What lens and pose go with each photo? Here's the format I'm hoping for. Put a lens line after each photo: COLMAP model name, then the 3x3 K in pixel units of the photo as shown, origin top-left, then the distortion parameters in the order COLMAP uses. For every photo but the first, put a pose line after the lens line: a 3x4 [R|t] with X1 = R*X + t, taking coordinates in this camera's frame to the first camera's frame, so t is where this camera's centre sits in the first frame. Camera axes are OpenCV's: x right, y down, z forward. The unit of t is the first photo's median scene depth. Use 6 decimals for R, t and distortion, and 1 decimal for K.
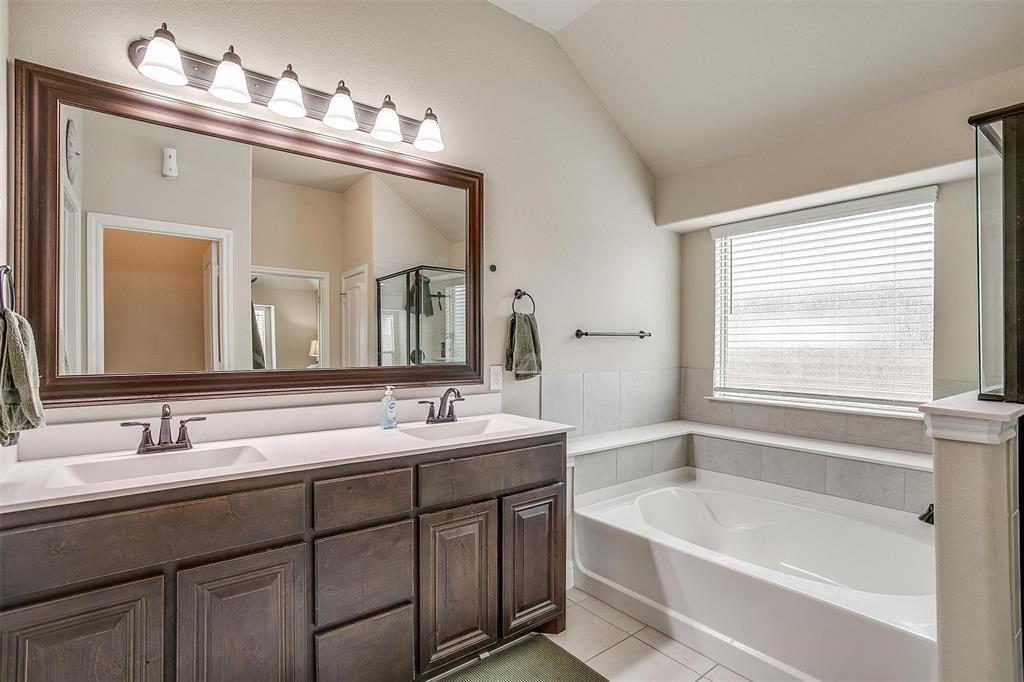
lens RADIAL K [[499.0, 0, 507.0], [0, 499.0, 341.5], [0, 0, 1]] dist [-0.053764, 0.028182]
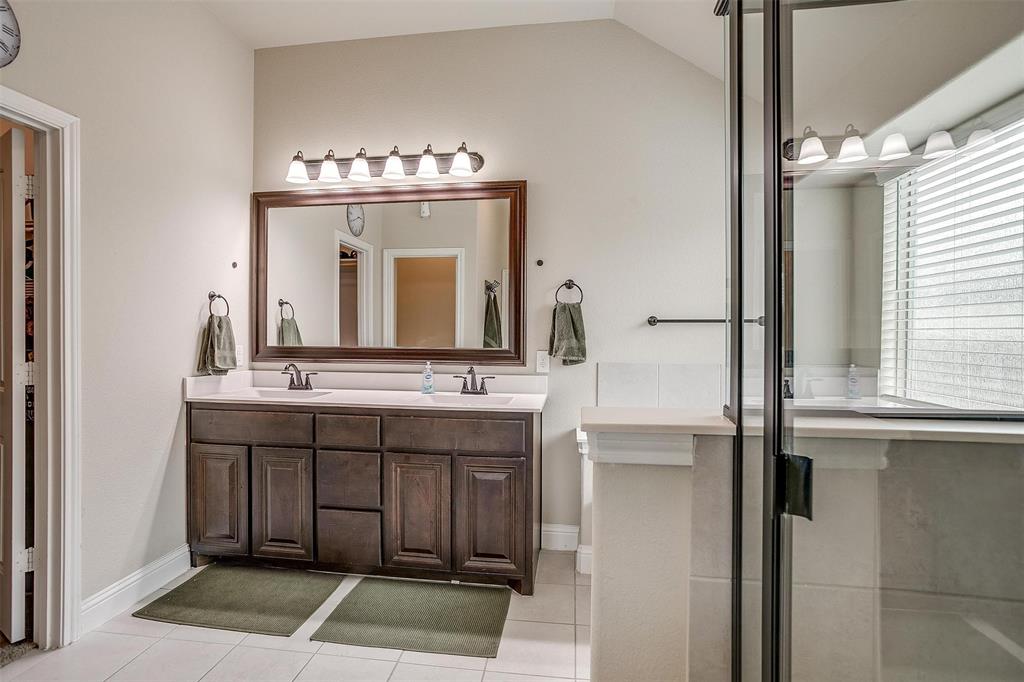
lens RADIAL K [[499.0, 0, 514.7], [0, 499.0, 335.4], [0, 0, 1]] dist [-0.053764, 0.028182]
pose [[0.704658, 0.008230, -0.709500, 0.718220], [-0.002302, 0.999954, 0.009314, 0.003704], [0.709544, -0.004930, 0.704644, 0.178334]]
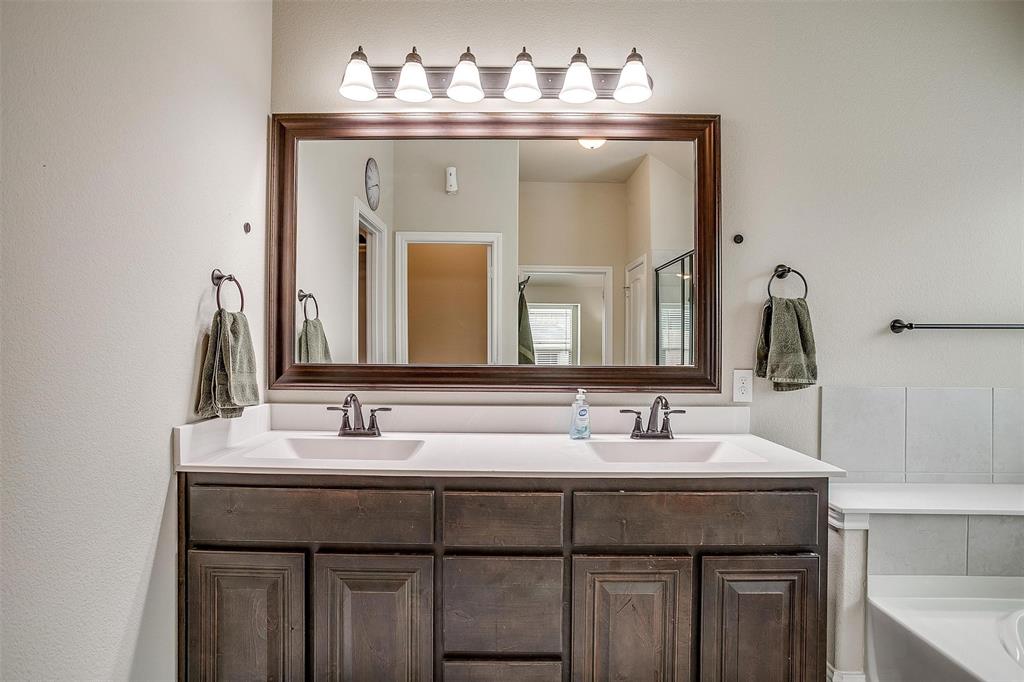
lens RADIAL K [[499.0, 0, 503.0], [0, 499.0, 338.0], [0, 0, 1]] dist [-0.053764, 0.028182]
pose [[0.791974, 0.003817, -0.610543, 0.143908], [-0.004363, 0.999990, 0.000593, 0.002123], [0.610539, 0.002194, 0.791983, 0.200962]]
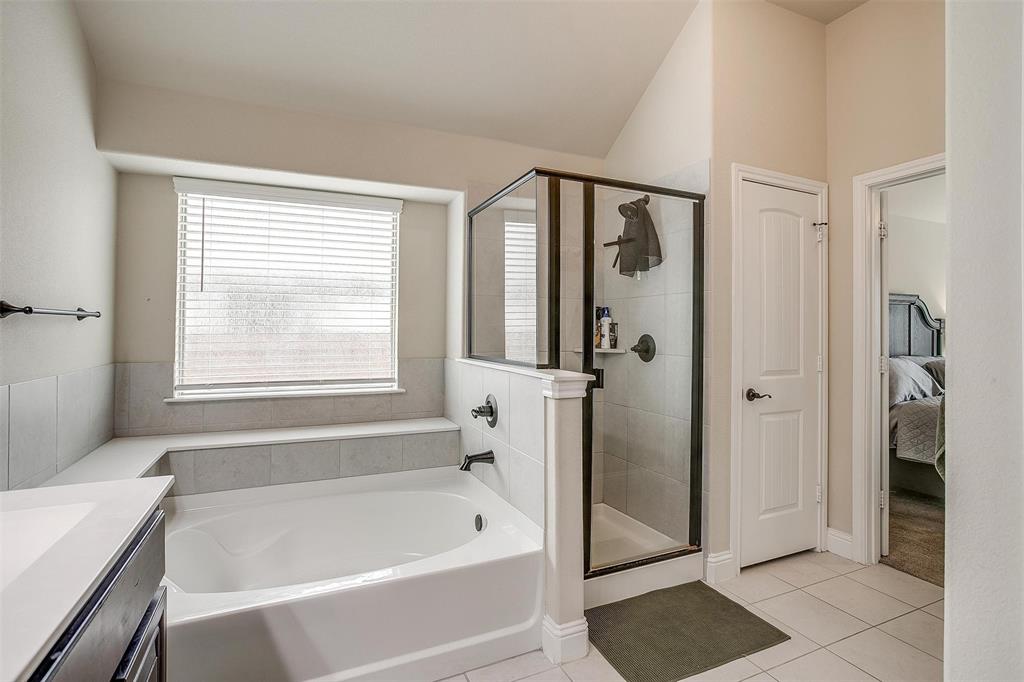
lens RADIAL K [[499.0, 0, 521.8], [0, 499.0, 323.5], [0, 0, 1]] dist [-0.053764, 0.028182]
pose [[0.231715, 0.009974, 0.972733, -0.258769], [-0.004077, 0.999949, -0.009282, 0.002072], [-0.972775, -0.001815, 0.231743, 0.406763]]
